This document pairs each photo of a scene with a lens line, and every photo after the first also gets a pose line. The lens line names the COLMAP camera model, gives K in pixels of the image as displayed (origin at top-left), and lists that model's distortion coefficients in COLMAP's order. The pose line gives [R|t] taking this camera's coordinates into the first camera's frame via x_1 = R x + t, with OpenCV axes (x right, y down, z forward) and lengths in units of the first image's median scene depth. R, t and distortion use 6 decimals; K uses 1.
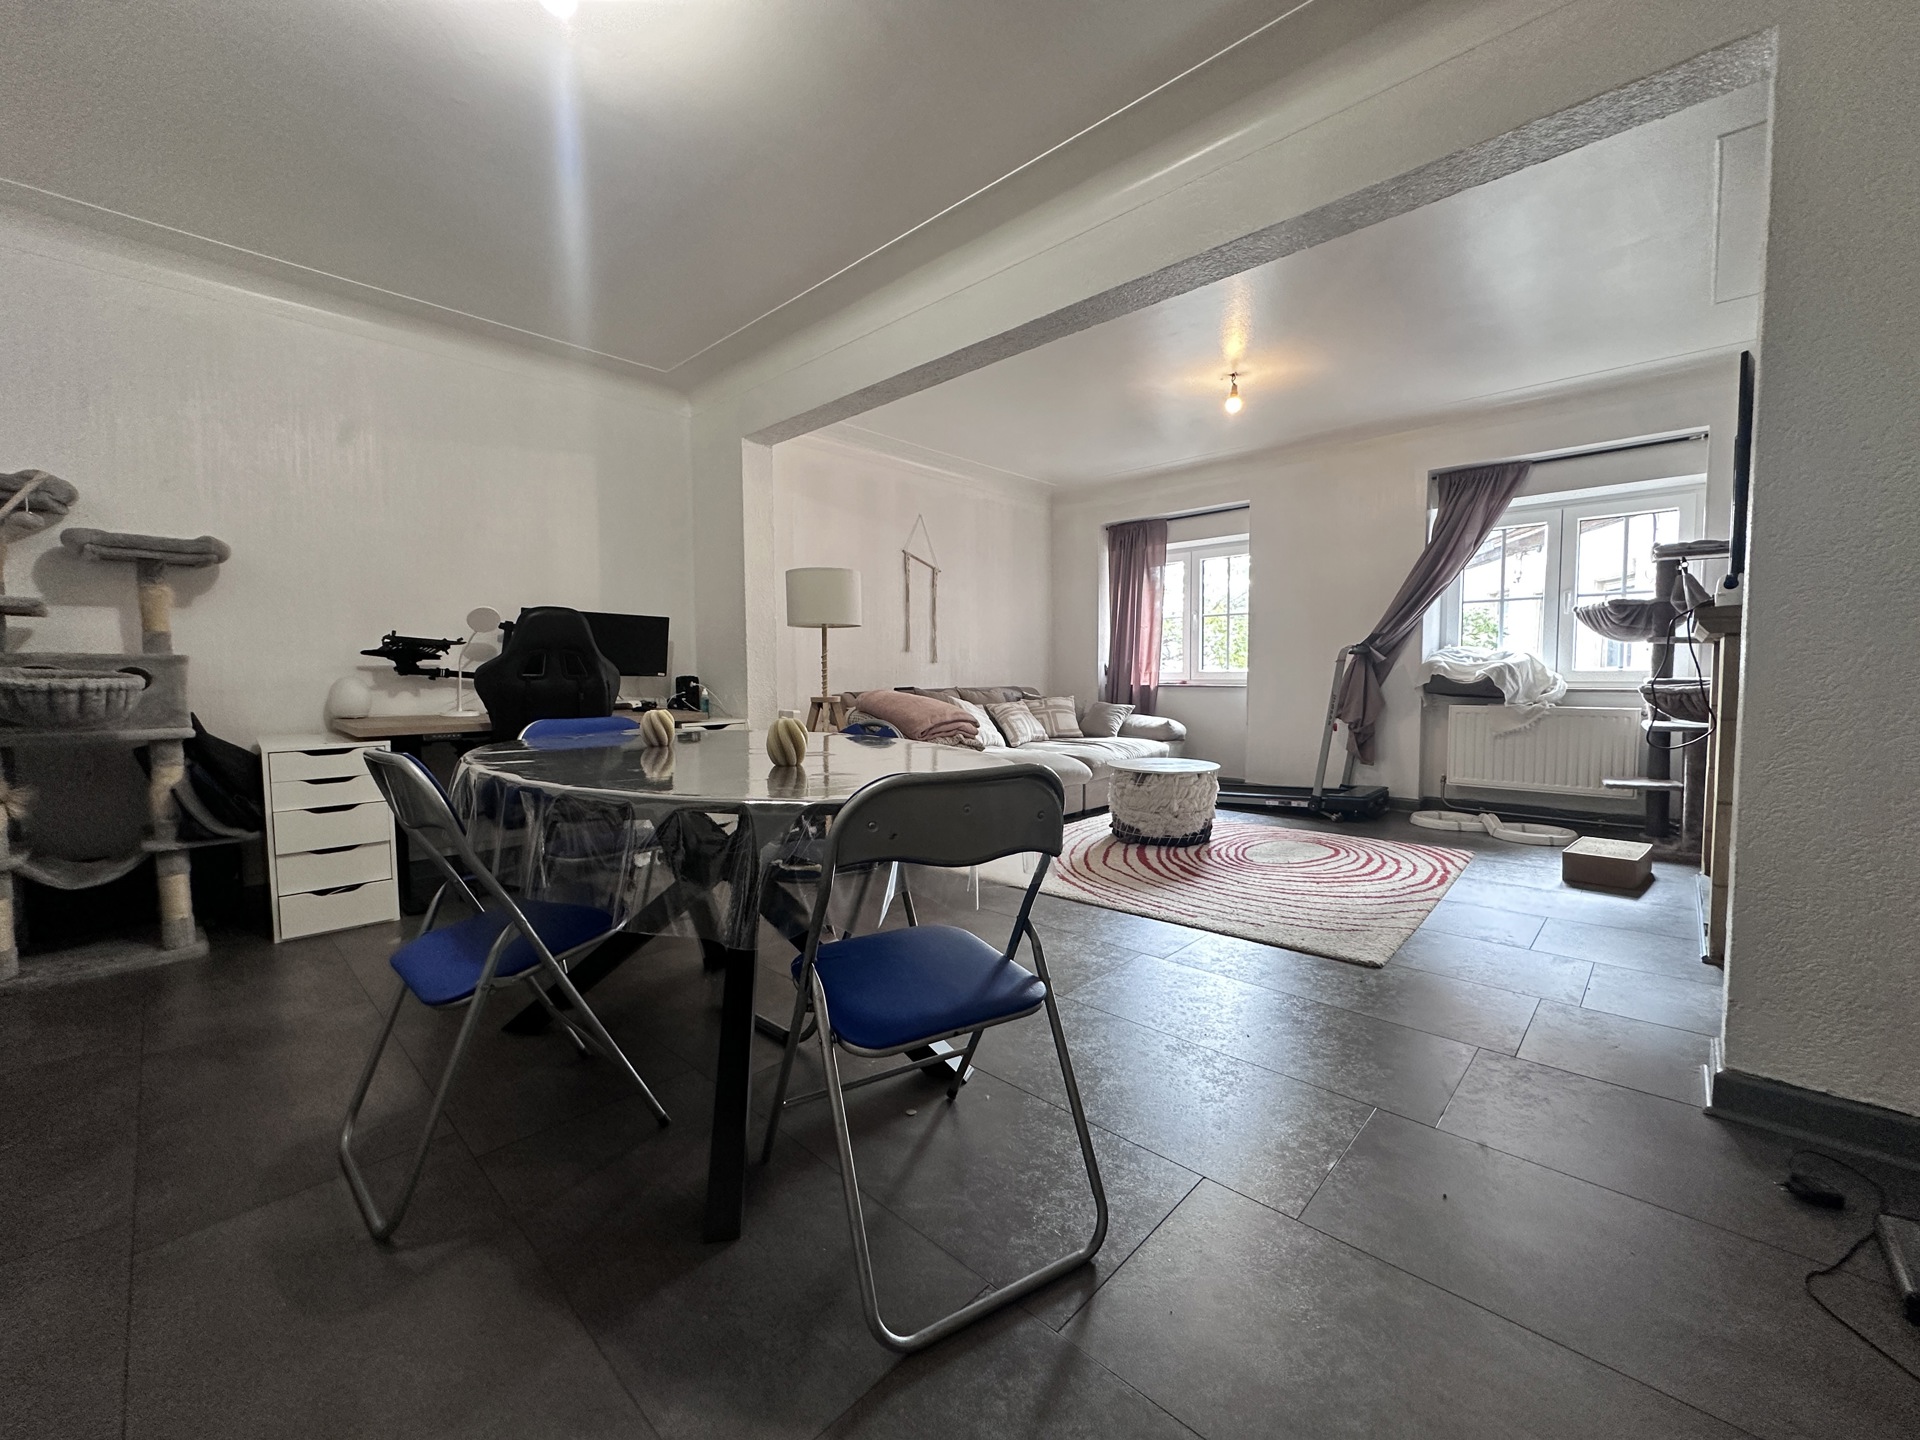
lens RADIAL K [[769.1, 0, 960.6], [0, 769.1, 719.9], [0, 0, 1]] dist [0.002810, 0.000574]
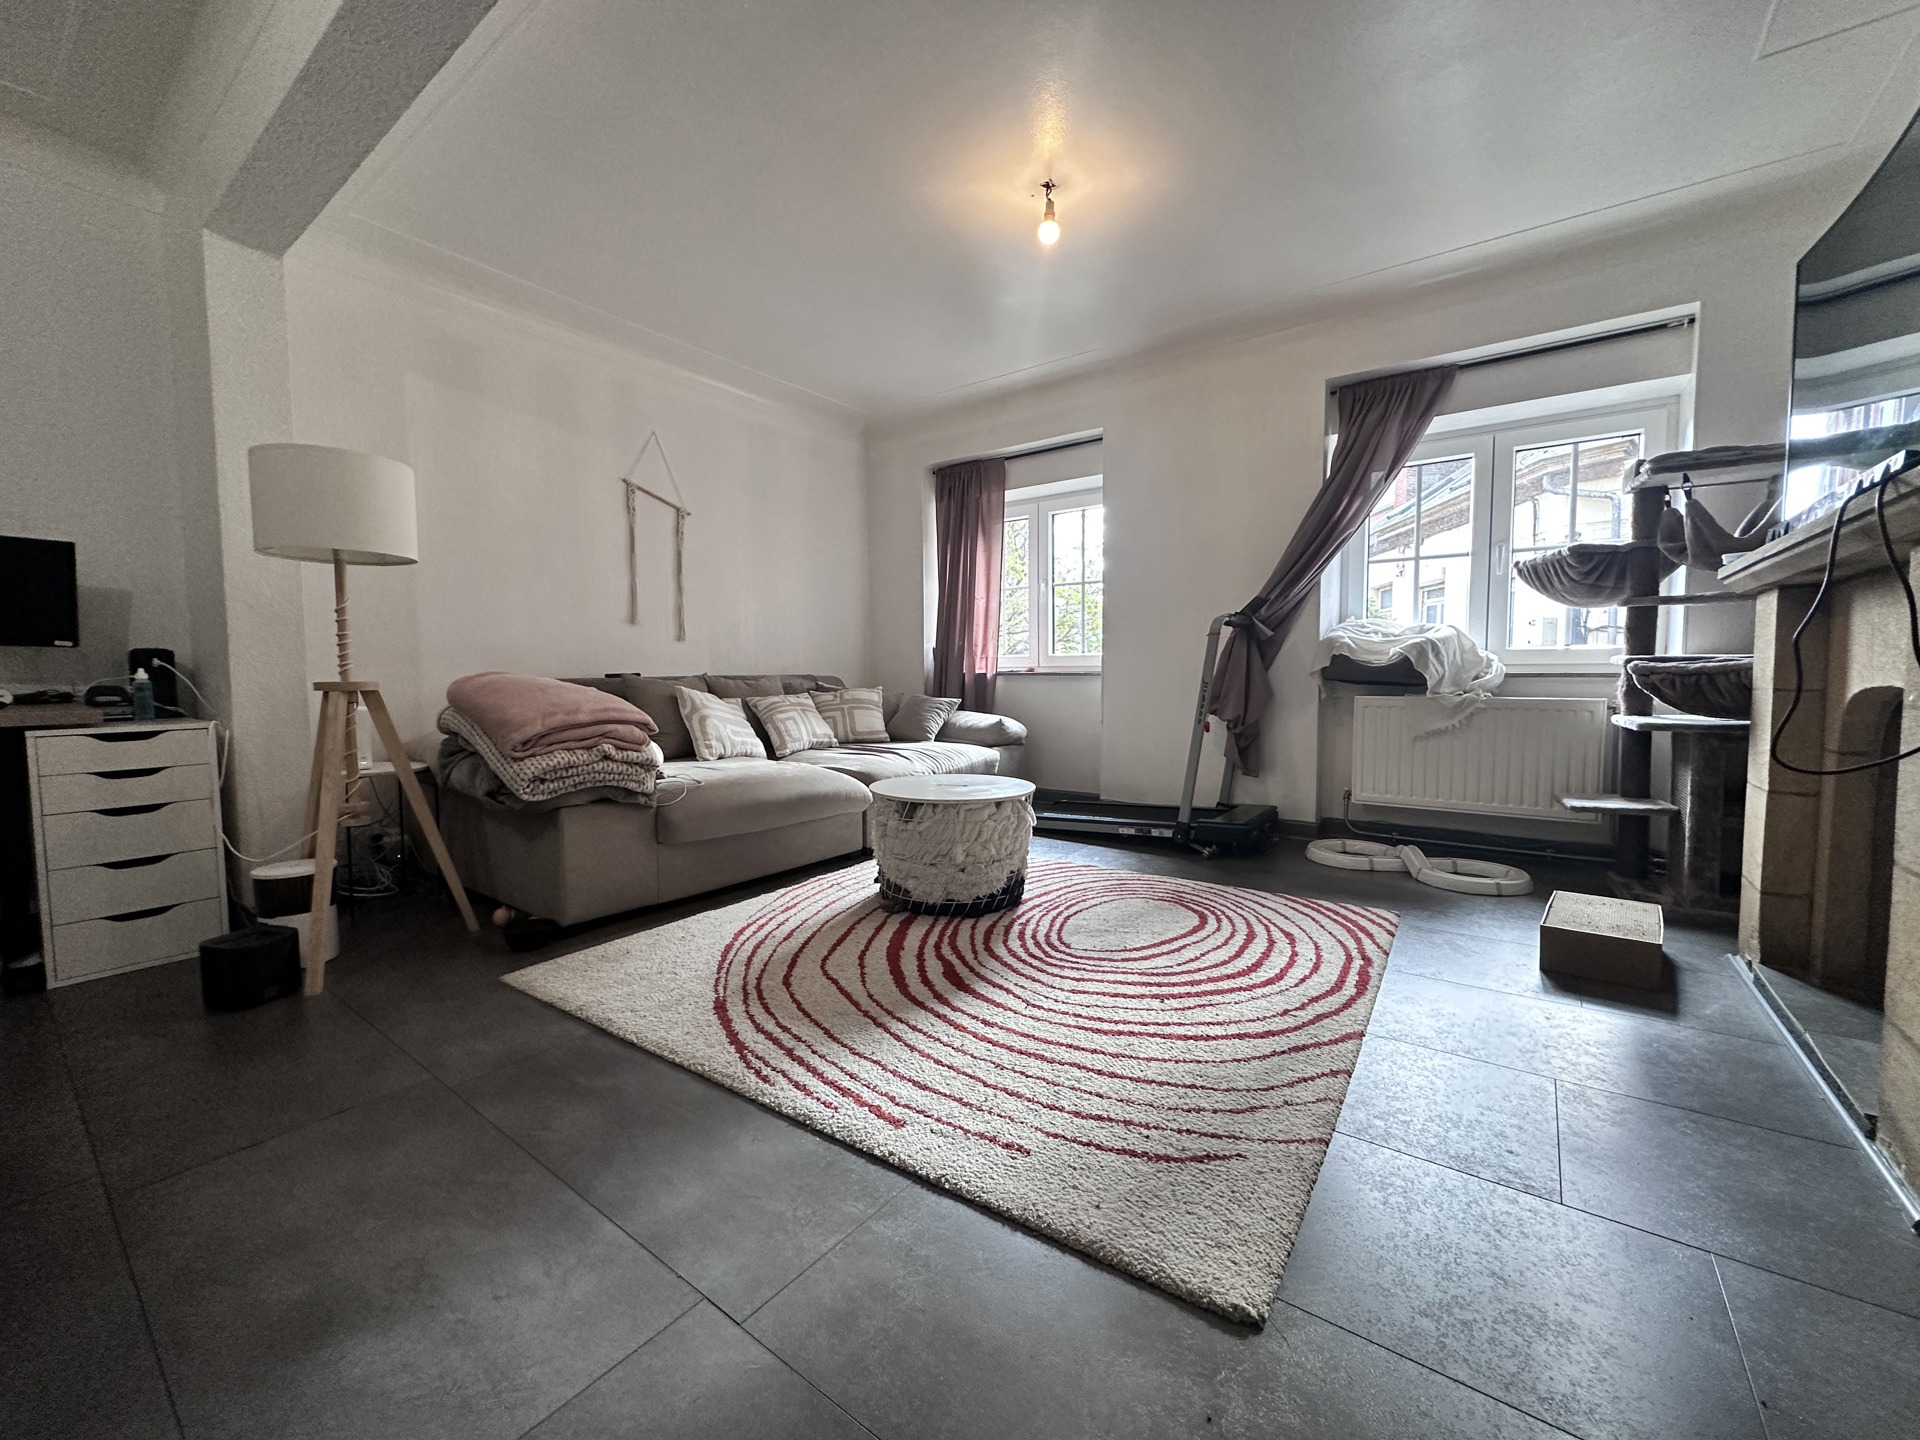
lens RADIAL K [[769.1, 0, 959.3], [0, 769.1, 718.4], [0, 0, 1]] dist [0.002810, 0.000574]
pose [[0.993435, -0.005672, 0.114256, 0.178930], [0.005676, 0.999984, 0.000295, 0.000012], [-0.114256, 0.000355, 0.993451, 0.320175]]
